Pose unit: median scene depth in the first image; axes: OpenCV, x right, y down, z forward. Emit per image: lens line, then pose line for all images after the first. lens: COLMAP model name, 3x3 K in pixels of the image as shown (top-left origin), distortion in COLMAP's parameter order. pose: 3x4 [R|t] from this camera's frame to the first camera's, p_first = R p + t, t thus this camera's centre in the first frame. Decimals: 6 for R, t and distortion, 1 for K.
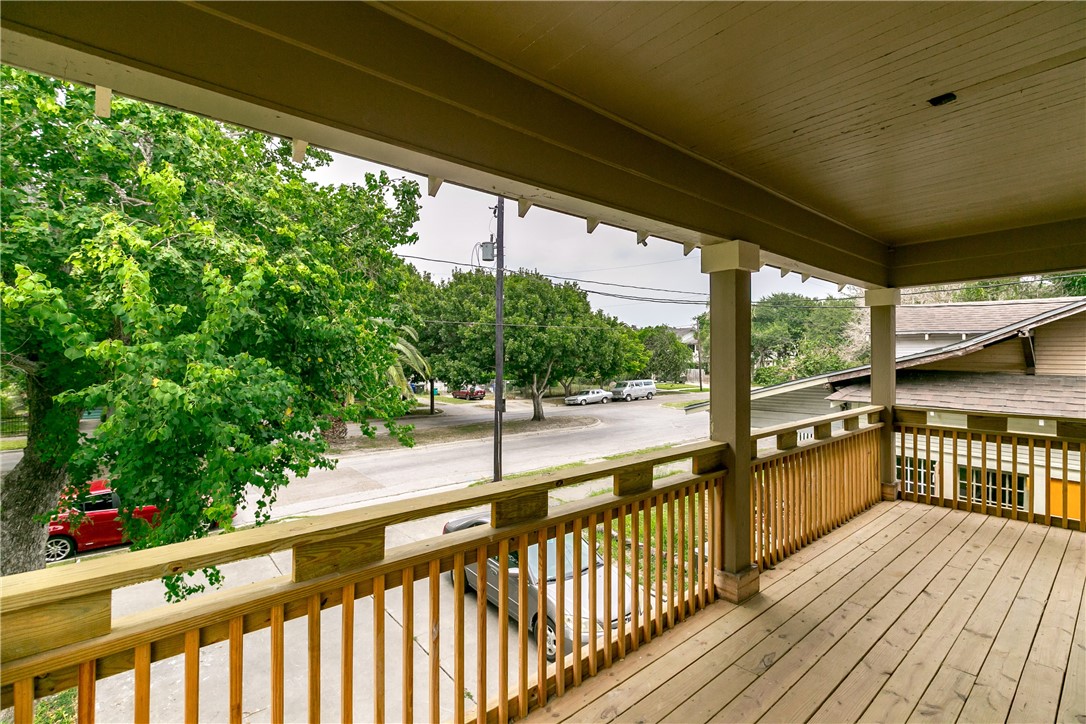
lens RADIAL K [[485.2, 0, 544.4], [0, 485.2, 364.5], [0, 0, 1]] dist [0.002167, -0.000476]
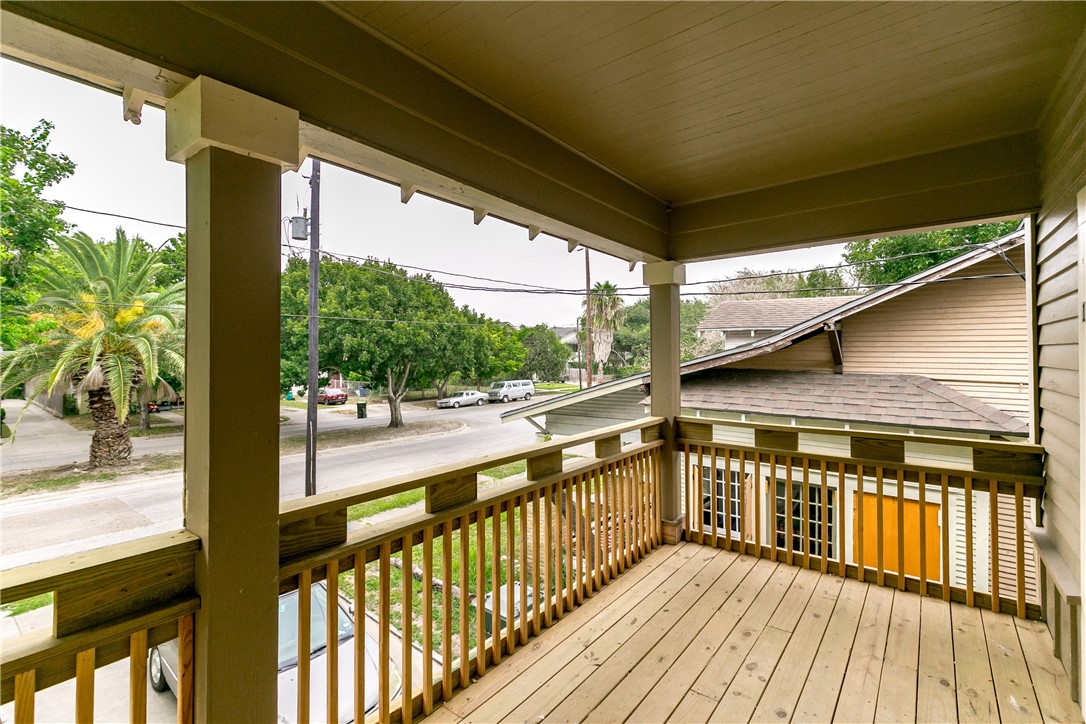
lens RADIAL K [[485.2, 0, 547.7], [0, 485.2, 358.9], [0, 0, 1]] dist [0.002167, -0.000476]
pose [[0.977097, -0.001339, 0.212789, 0.122839], [0.003827, 0.999929, -0.011281, 0.000930], [-0.212759, 0.011837, 0.977033, 0.102766]]
